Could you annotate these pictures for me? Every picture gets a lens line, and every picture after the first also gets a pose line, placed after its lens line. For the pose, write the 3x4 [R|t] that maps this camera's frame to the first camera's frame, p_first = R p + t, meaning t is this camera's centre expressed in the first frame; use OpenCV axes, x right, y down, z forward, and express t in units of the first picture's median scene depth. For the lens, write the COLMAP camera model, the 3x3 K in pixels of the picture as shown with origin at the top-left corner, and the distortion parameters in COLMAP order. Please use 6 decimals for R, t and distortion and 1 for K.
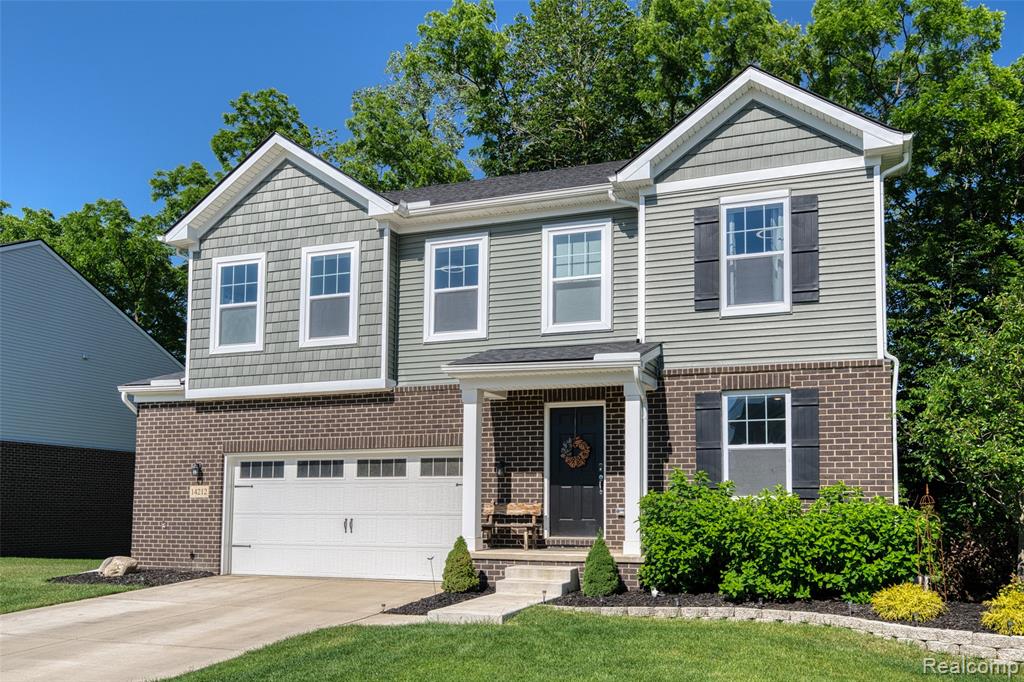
lens RADIAL K [[911.1, 0, 510.6], [0, 911.1, 375.4], [0, 0, 1]] dist [0.021090, 0.018800]
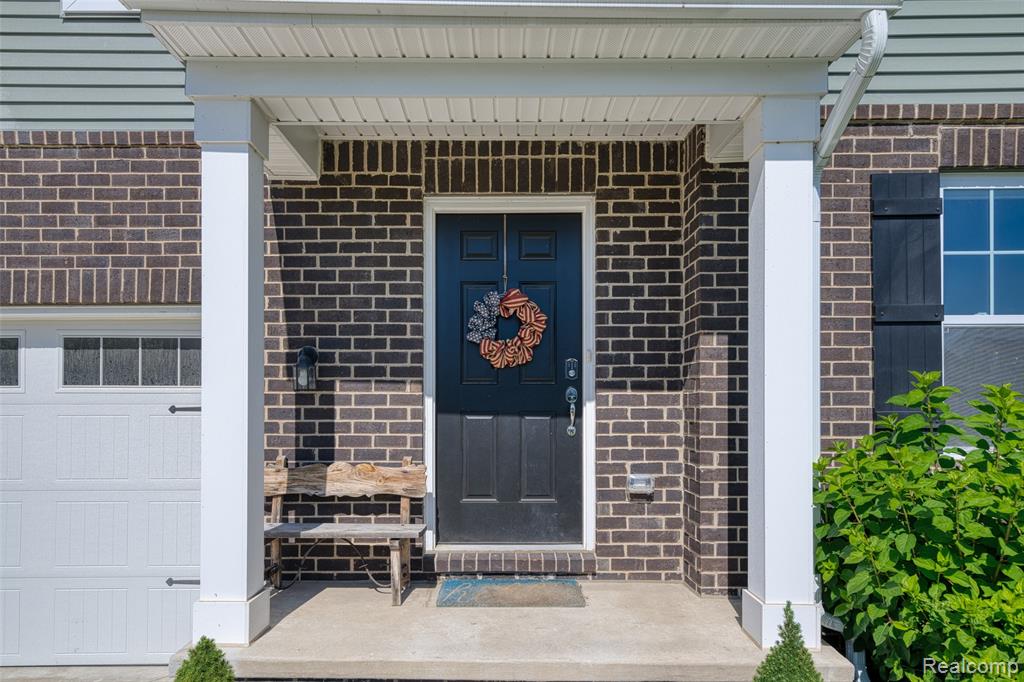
lens RADIAL K [[911.1, 0, 526.3], [0, 911.1, 400.1], [0, 0, 1]] dist [0.021090, 0.018800]
pose [[0.938103, -0.000341, 0.346356, -0.053575], [-0.047216, 0.990538, 0.128861, 0.062666], [-0.343122, -0.137239, 0.929211, 0.620439]]
